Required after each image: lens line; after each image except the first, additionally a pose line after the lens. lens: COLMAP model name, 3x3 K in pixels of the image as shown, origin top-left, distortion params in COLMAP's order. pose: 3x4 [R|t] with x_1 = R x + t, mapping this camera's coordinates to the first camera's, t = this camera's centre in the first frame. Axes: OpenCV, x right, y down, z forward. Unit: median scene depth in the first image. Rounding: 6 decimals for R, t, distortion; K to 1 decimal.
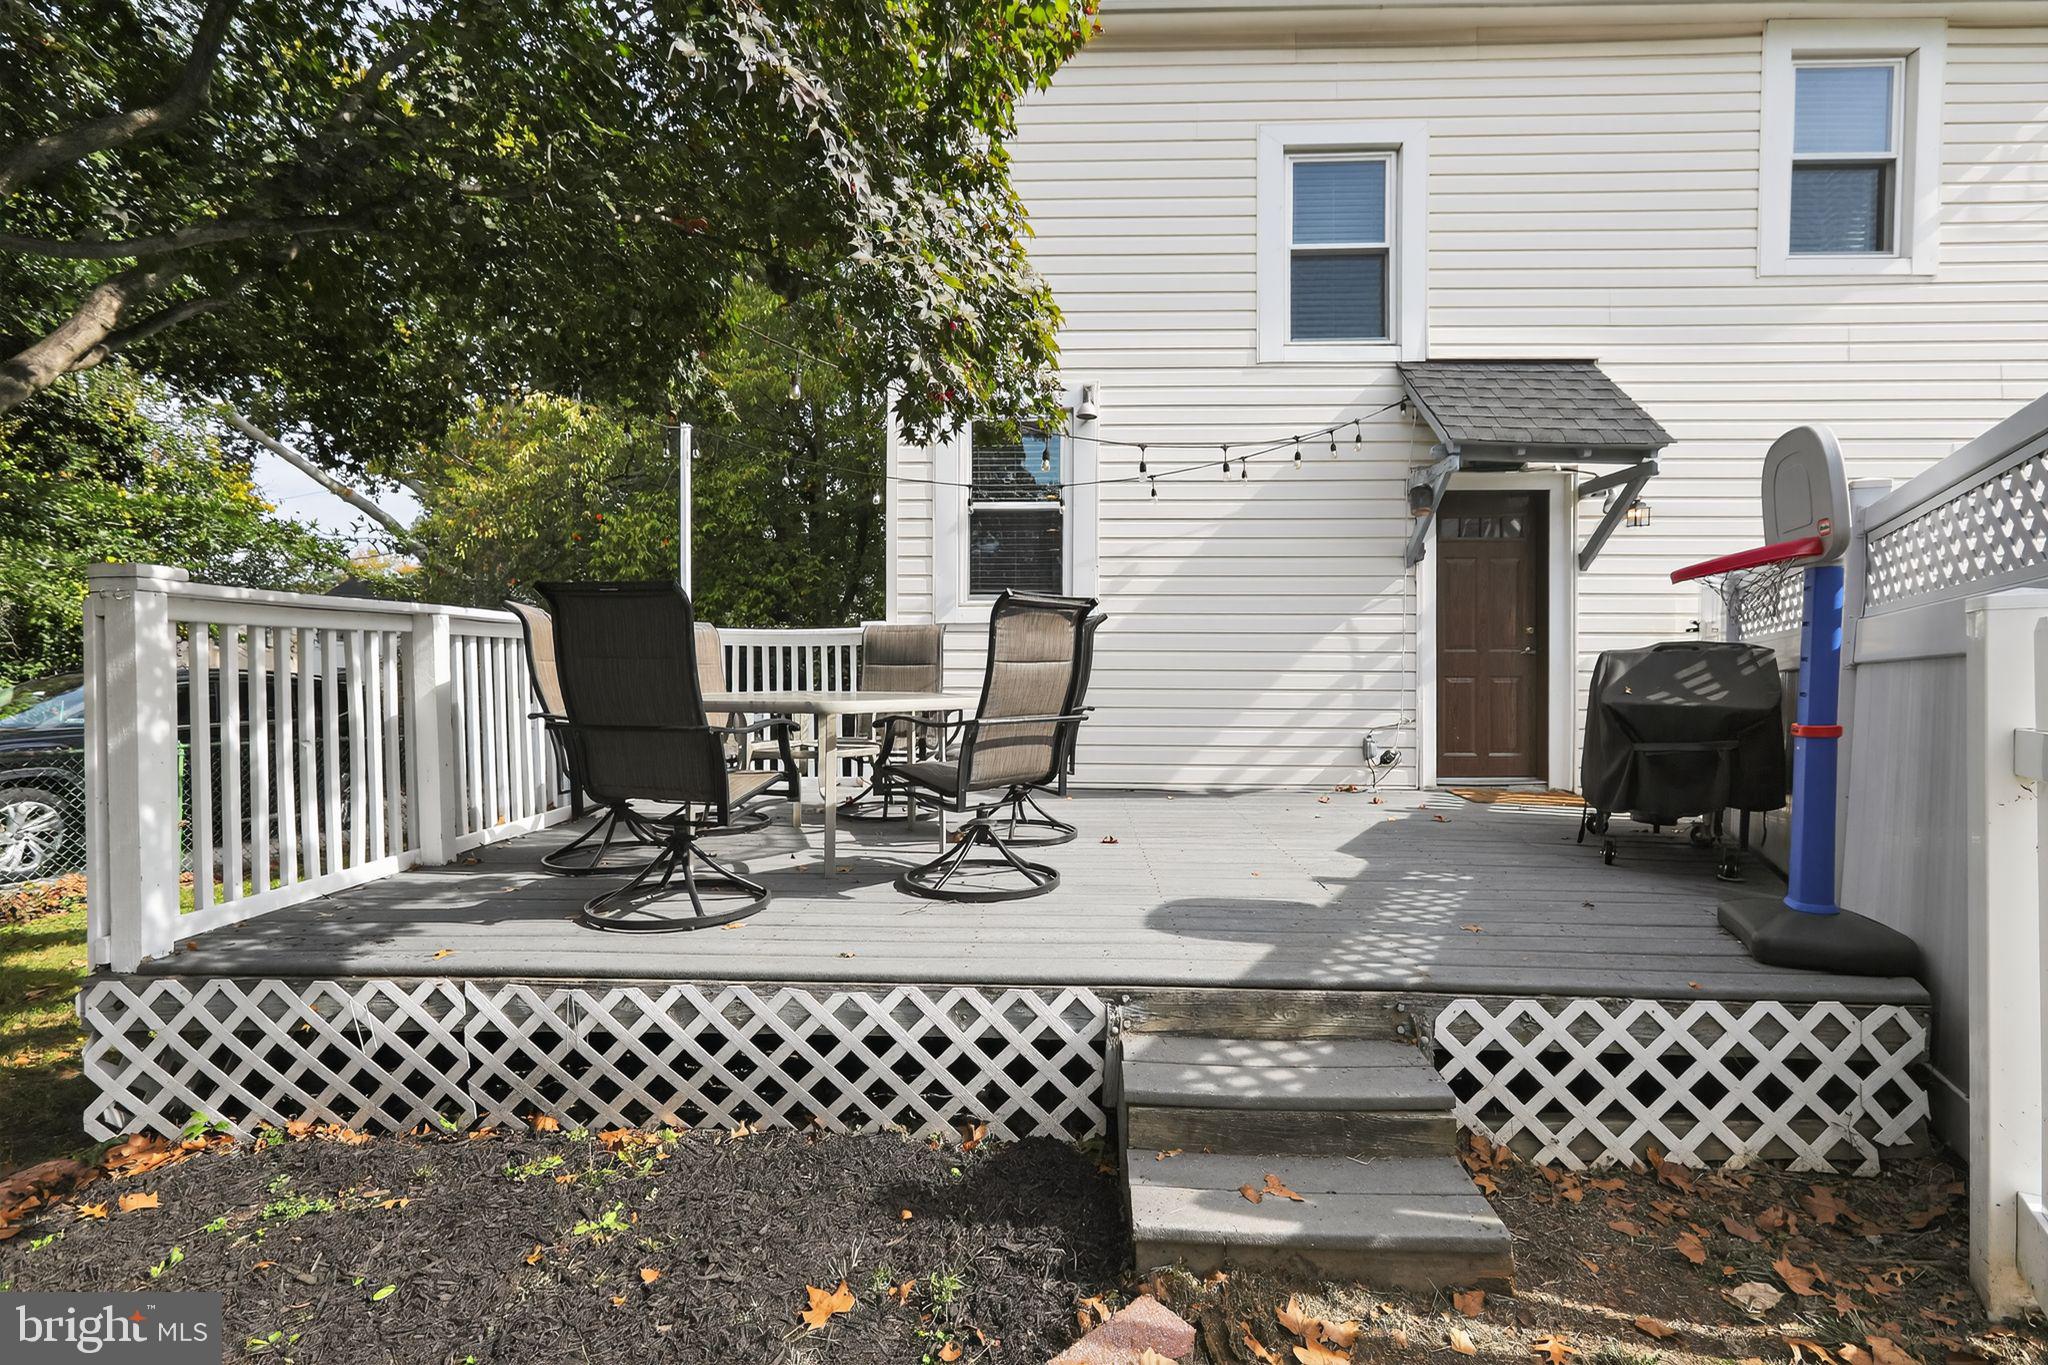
lens RADIAL K [[920.9, 0, 1021.4], [0, 920.9, 681.7], [0, 0, 1]] dist [-0.004457, 0.003542]
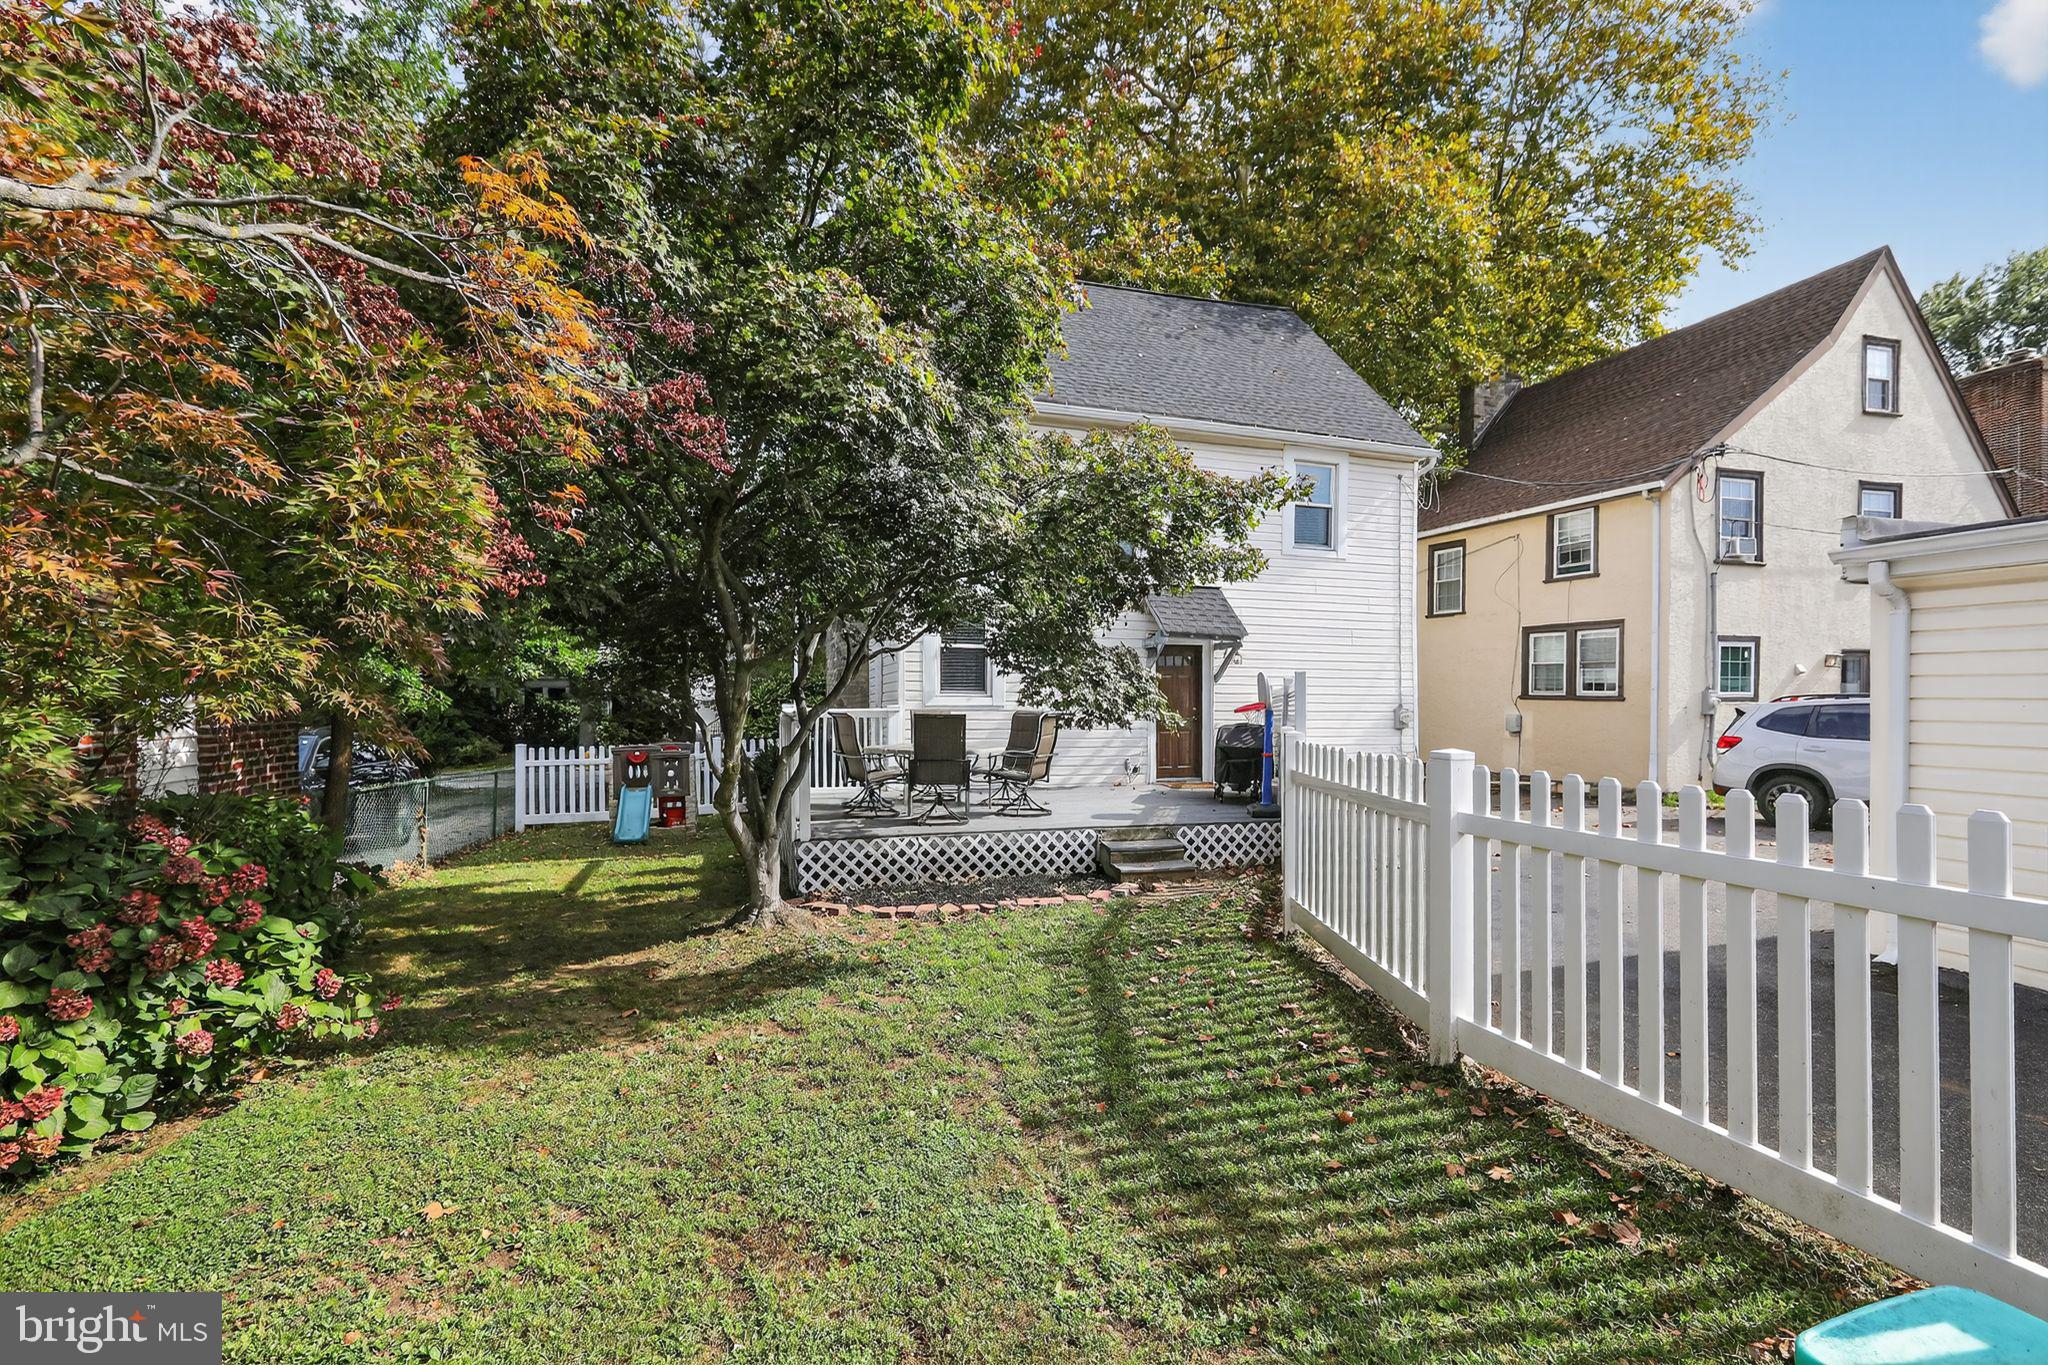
lens RADIAL K [[920.9, 0, 1028.5], [0, 920.9, 686.2], [0, 0, 1]] dist [-0.004457, 0.003542]
pose [[0.945308, 0.006275, 0.326119, -1.332912], [0.002148, 0.999673, -0.025463, -0.139554], [-0.326173, 0.024771, 0.944986, -2.338707]]
